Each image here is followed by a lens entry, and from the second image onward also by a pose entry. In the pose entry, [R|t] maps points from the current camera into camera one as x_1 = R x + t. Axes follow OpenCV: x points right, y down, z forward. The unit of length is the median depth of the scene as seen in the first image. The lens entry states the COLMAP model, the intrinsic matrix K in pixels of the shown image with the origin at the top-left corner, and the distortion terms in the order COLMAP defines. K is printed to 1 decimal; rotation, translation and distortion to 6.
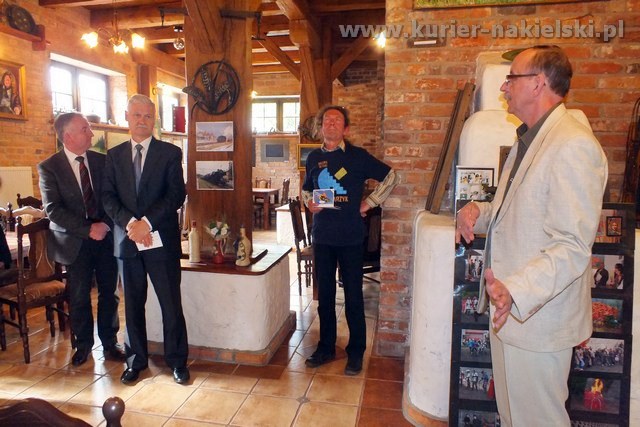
lens RADIAL K [[453.1, 0, 320.6], [0, 453.1, 220.7], [0, 0, 1]] dist [-0.056172, 0.015874]
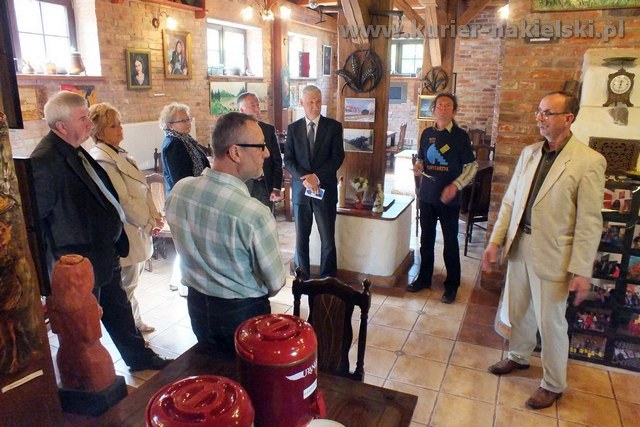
lens RADIAL K [[505.1, 0, 304.5], [0, 505.1, 213.6], [0, 0, 1]] dist [-0.063301, 0.047994]
pose [[0.968852, 0.064673, -0.239046, -0.028428], [-0.036822, 0.992188, 0.119192, -0.061444], [0.244887, -0.106678, 0.963665, -0.445613]]
